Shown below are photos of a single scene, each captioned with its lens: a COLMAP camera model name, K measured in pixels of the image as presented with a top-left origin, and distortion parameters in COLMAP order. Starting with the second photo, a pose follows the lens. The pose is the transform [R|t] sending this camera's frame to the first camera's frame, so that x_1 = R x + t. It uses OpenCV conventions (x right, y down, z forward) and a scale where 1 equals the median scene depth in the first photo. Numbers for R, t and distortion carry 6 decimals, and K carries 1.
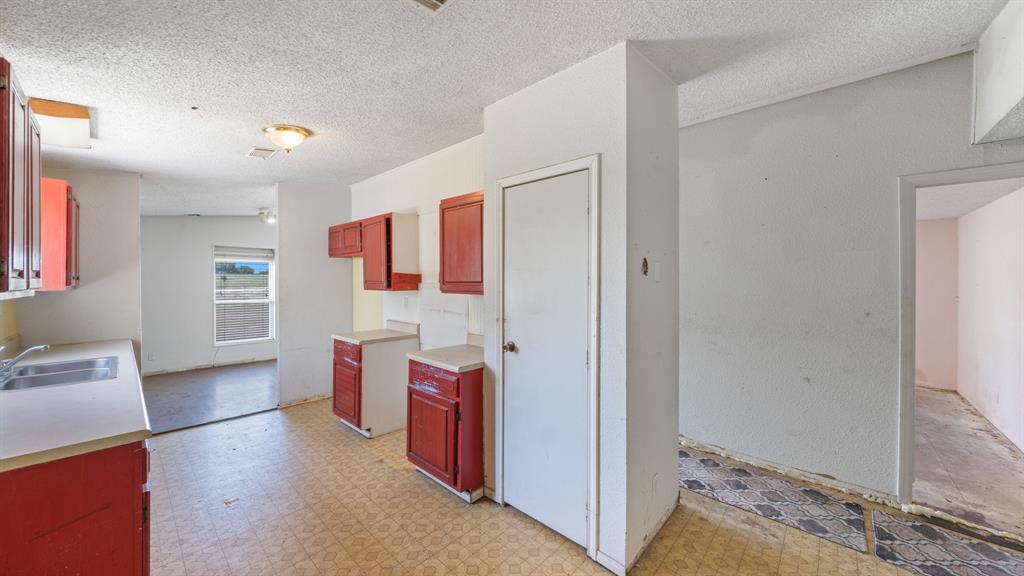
lens RADIAL K [[358.3, 0, 509.8], [0, 358.3, 282.1], [0, 0, 1]] dist [0.000814, 0.000306]
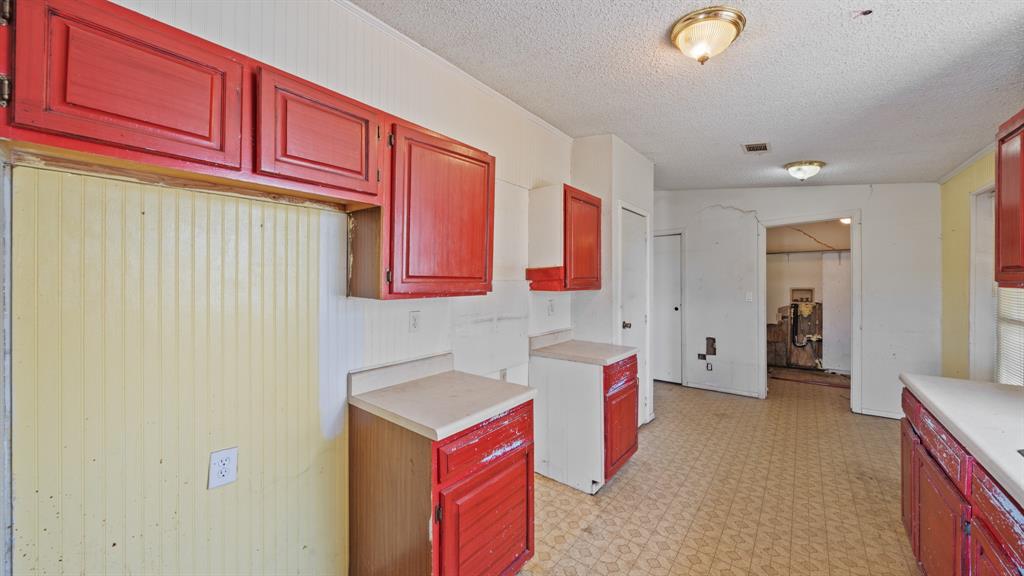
lens RADIAL K [[358.3, 0, 508.9], [0, 358.3, 280.9], [0, 0, 1]] dist [0.000814, 0.000306]
pose [[-0.051265, -0.004791, 0.998674, -1.324743], [0.008454, 0.999951, 0.005231, 0.000850], [-0.998649, 0.008711, -0.051222, 1.486007]]
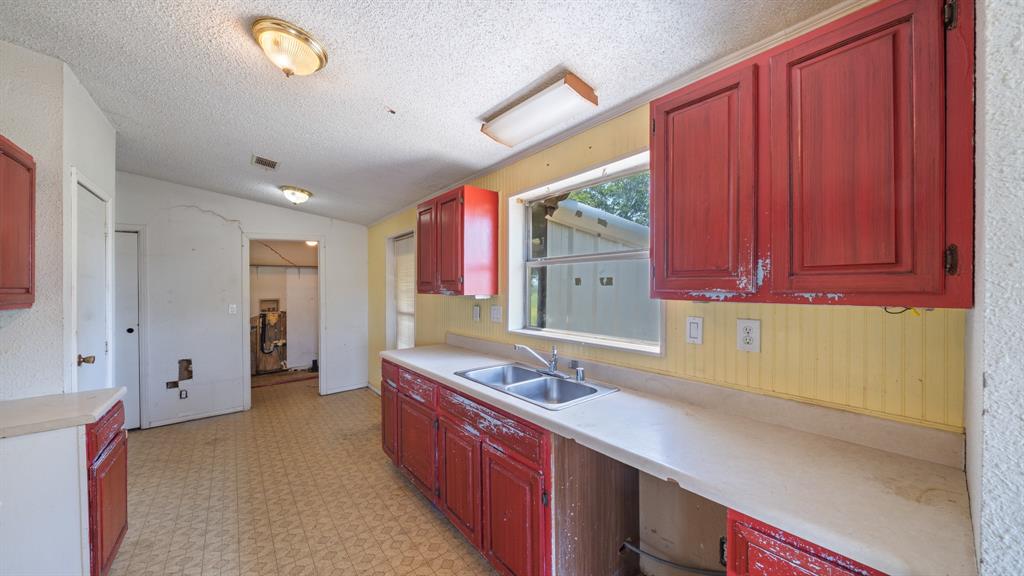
lens RADIAL K [[358.3, 0, 511.1], [0, 358.3, 288.2], [0, 0, 1]] dist [0.000814, 0.000306]
pose [[-0.986860, 0.007793, 0.161391, -1.197725], [0.008551, 0.999955, 0.004007, 0.004560], [-0.161352, 0.005334, -0.986882, 1.691495]]
